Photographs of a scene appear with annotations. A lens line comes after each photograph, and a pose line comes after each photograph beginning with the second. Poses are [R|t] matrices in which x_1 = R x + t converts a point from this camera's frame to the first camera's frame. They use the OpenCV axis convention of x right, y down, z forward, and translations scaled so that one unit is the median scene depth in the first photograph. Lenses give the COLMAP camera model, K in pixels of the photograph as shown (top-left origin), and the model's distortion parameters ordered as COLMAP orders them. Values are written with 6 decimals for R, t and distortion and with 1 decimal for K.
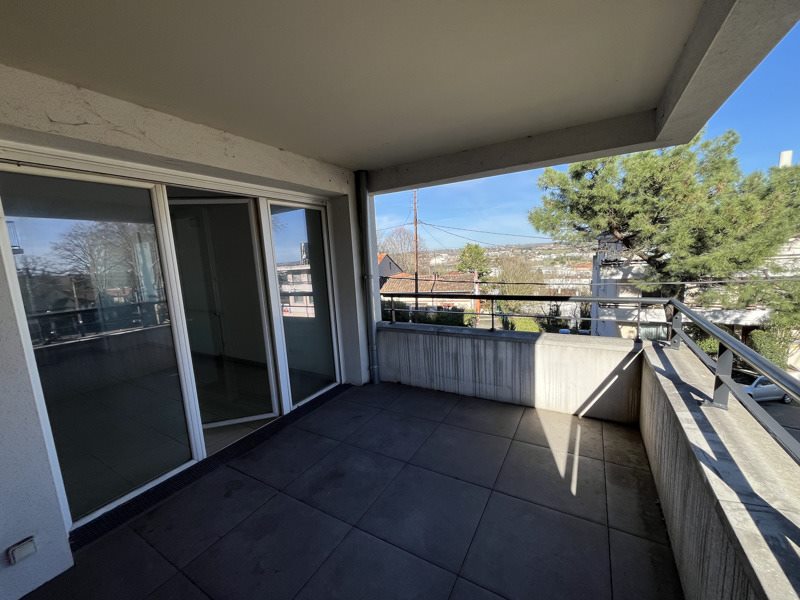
lens RADIAL K [[322.0, 0, 400.0], [0, 322.0, 300.0], [0, 0, 1]] dist [-0.002034, -0.000241]
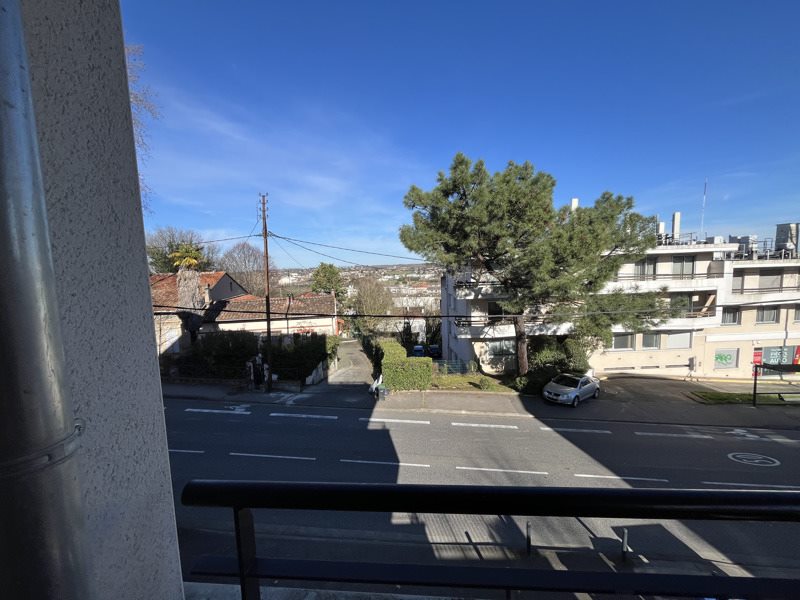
lens RADIAL K [[322.0, 0, 400.0], [0, 322.0, 300.0], [0, 0, 1]] dist [-0.002034, -0.000241]
pose [[0.899493, -0.019720, 0.436490, -0.002247], [0.046265, 0.997664, -0.050267, -0.018862], [-0.434479, 0.065409, 0.898304, 0.134787]]
